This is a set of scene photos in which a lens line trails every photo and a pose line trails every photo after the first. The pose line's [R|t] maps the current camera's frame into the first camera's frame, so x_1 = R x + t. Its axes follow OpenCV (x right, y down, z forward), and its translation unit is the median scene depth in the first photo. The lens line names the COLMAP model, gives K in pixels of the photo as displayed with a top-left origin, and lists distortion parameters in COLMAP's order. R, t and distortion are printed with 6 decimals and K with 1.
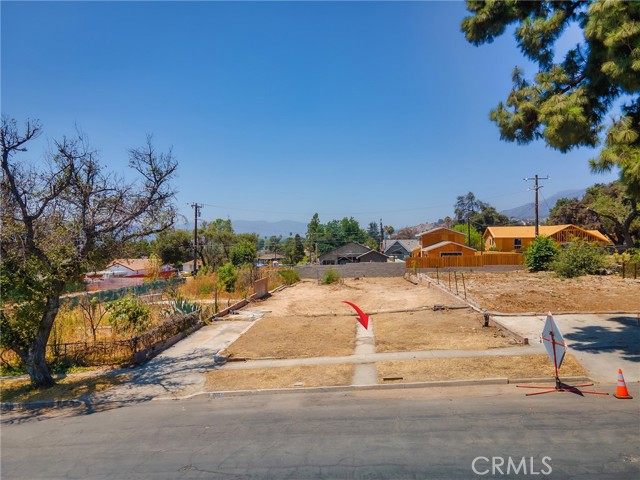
lens RADIAL K [[466.2, 0, 316.2], [0, 466.2, 236.2], [0, 0, 1]] dist [0.021434, 0.045493]
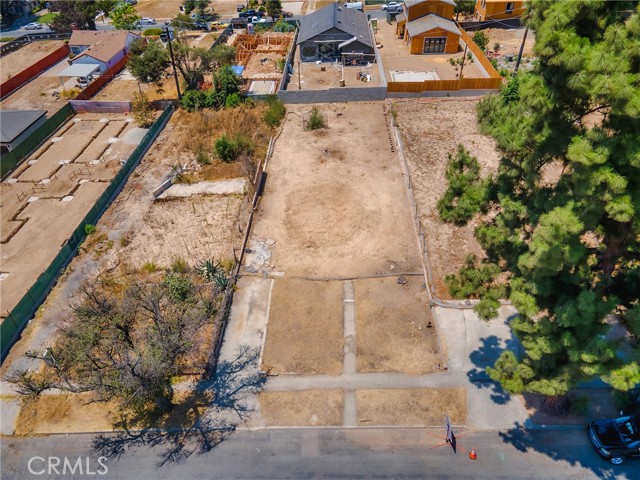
lens RADIAL K [[466.2, 0, 316.2], [0, 466.2, 236.2], [0, 0, 1]] dist [0.021434, 0.045493]
pose [[0.998337, -0.043726, 0.037574, -0.024003], [0.010502, 0.778765, 0.627228, -0.492621], [-0.056688, -0.625790, 0.777929, 0.006173]]
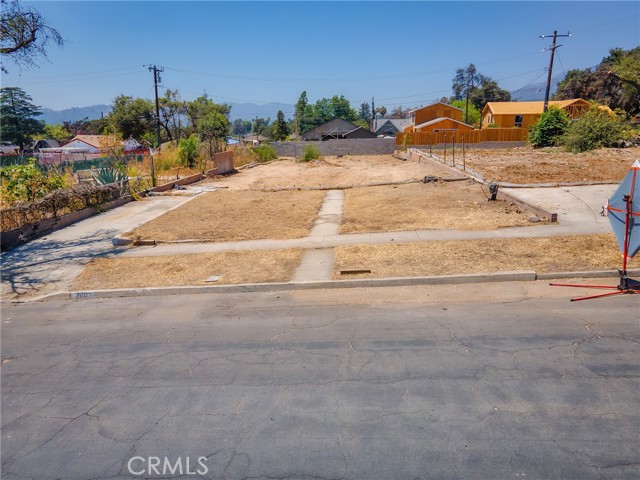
lens RADIAL K [[466.2, 0, 316.2], [0, 466.2, 236.2], [0, 0, 1]] dist [0.021434, 0.045493]
pose [[0.999783, 0.002521, 0.020685, 0.032884], [-0.007430, 0.970537, 0.240839, 0.034846], [-0.019469, -0.240940, 0.970345, 0.132725]]
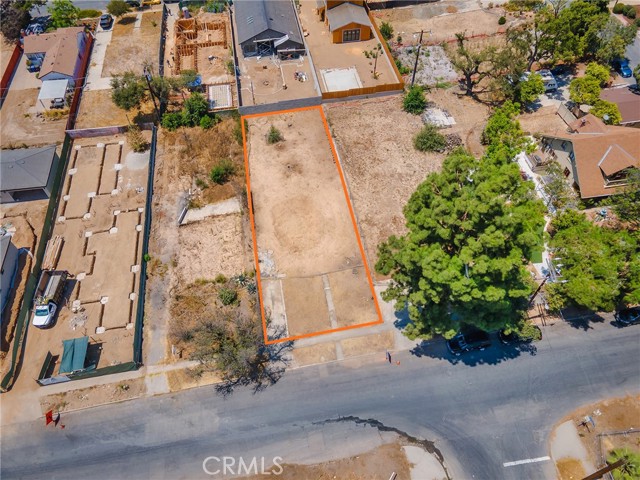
lens RADIAL K [[466.2, 0, 316.2], [0, 466.2, 236.2], [0, 0, 1]] dist [0.021434, 0.045493]
pose [[0.967949, -0.197490, 0.155150, -0.166366], [-0.004253, 0.604792, 0.796372, -1.139191], [-0.251109, -0.771508, 0.584568, -0.143017]]
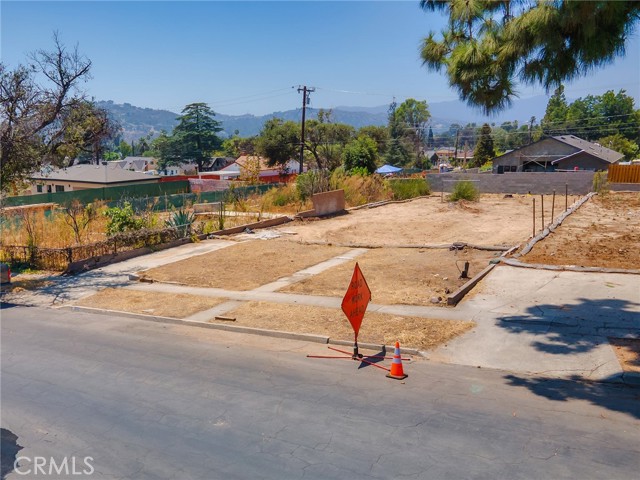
lens RADIAL K [[618.7, 0, 233.3], [0, 618.7, 282.5], [0, 0, 1]] dist [0.024535, 0.022193]
pose [[0.873736, 0.118611, -0.471717, 0.246849], [0.002927, 0.968512, 0.248950, -0.018511], [0.486392, -0.218897, 0.845876, 0.011108]]
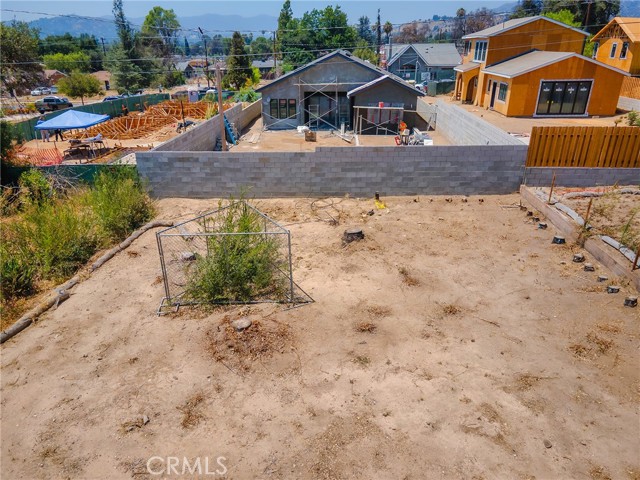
lens RADIAL K [[460.2, 0, 320.0], [0, 460.2, 240.0], [0, 0, 1]] dist [0.091280, -0.065314]
pose [[0.998950, -0.008283, 0.045069, 0.080030], [-0.010466, 0.916286, 0.400388, -0.004361], [-0.044613, -0.400439, 0.915237, 1.067717]]
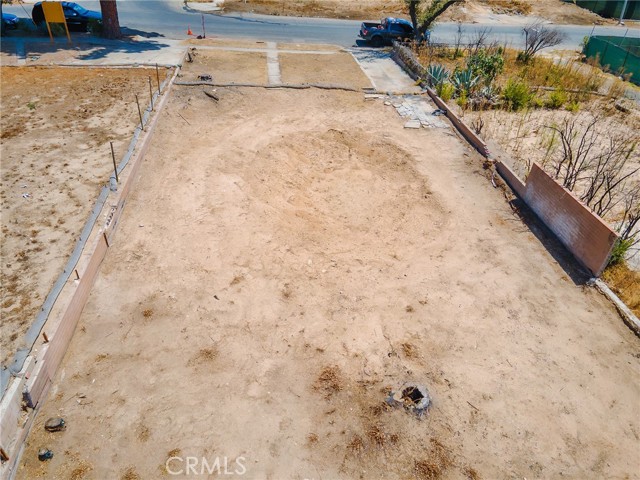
lens RADIAL K [[466.2, 0, 316.2], [0, 466.2, 236.2], [0, 0, 1]] dist [0.021434, 0.045493]
pose [[-0.979368, 0.126769, -0.157376, 0.136816], [0.015844, 0.824538, 0.565584, -0.089805], [0.201461, 0.551422, -0.809535, 1.264190]]
